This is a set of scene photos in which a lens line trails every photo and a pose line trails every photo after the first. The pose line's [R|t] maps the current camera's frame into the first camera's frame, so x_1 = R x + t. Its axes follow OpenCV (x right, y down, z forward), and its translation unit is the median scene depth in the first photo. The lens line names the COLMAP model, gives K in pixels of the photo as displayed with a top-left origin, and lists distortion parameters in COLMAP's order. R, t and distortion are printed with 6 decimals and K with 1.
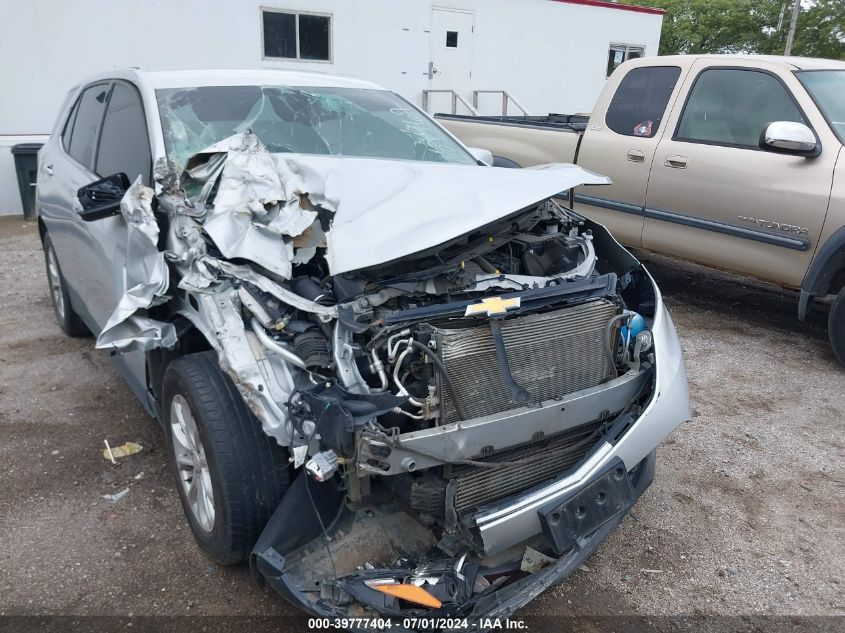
lens RADIAL K [[619.7, 0, 422.1], [0, 619.7, 301.9], [0, 0, 1]] dist [0.000418, 0.004329]
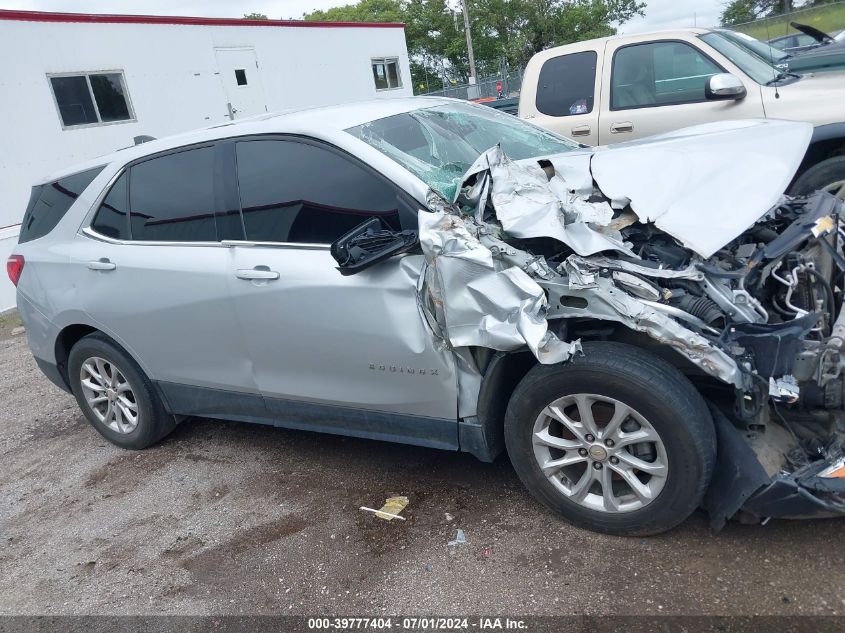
lens RADIAL K [[600.0, 0, 422.5], [0, 600.0, 316.5], [0, 0, 1]] dist [0.000495, 0.000657]
pose [[0.897863, -0.292769, 0.328828, -0.395644], [0.295363, 0.954405, 0.043262, -0.040718], [-0.326501, 0.058280, 0.943399, 0.058143]]
